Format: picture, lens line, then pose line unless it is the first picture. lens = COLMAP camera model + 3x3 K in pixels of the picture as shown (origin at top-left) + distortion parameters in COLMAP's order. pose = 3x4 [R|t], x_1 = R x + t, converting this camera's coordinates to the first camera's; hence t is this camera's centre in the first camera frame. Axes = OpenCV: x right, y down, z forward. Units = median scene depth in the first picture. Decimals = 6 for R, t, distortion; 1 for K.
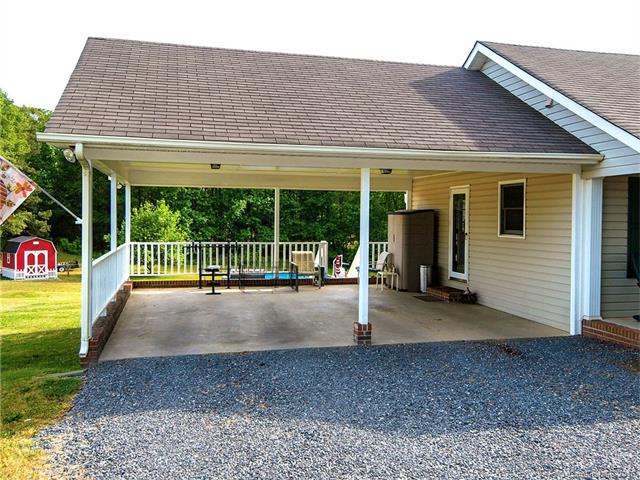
lens RADIAL K [[557.5, 0, 317.6], [0, 557.5, 236.4], [0, 0, 1]] dist [0.001589, 0.002029]
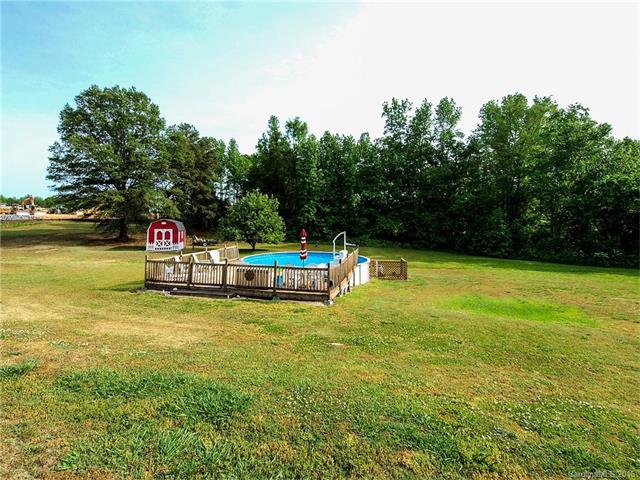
lens RADIAL K [[312.6, 0, 310.1], [0, 312.6, 212.5], [0, 0, 1]] dist [0.004164, -0.001389]
pose [[0.883037, -0.019236, -0.468909, 0.152399], [-0.007311, 0.998474, -0.054729, 0.024060], [0.469246, 0.051756, 0.881549, 0.498707]]
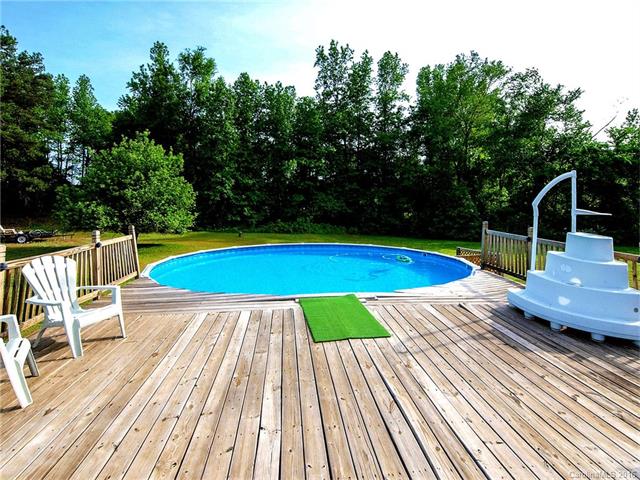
lens RADIAL K [[349.6, 0, 327.4], [0, 349.6, 185.7], [0, 0, 1]] dist [0.014196, -0.005731]
pose [[0.993845, -0.020134, -0.108934, -0.028802], [0.010583, 0.996103, -0.087555, 0.039134], [0.110272, 0.085863, 0.990186, 0.680829]]
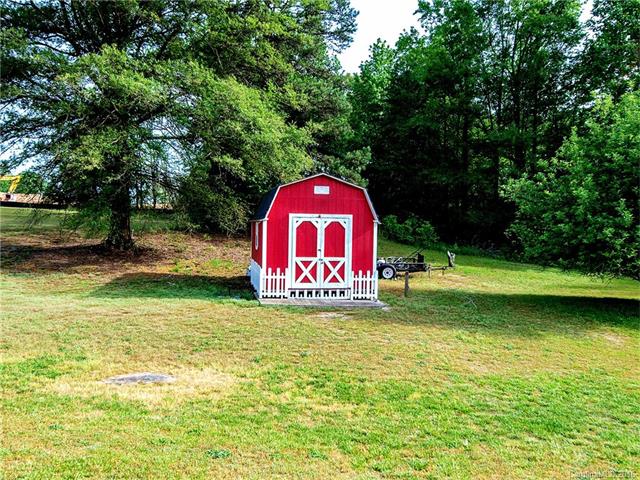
lens RADIAL K [[557.5, 0, 321.2], [0, 557.5, 240.3], [0, 0, 1]] dist [0.001589, 0.002029]
pose [[0.857758, 0.028353, -0.513271, -0.331441], [-0.028419, 0.999566, 0.007722, 0.038130], [0.513267, 0.007964, 0.858192, 0.709217]]
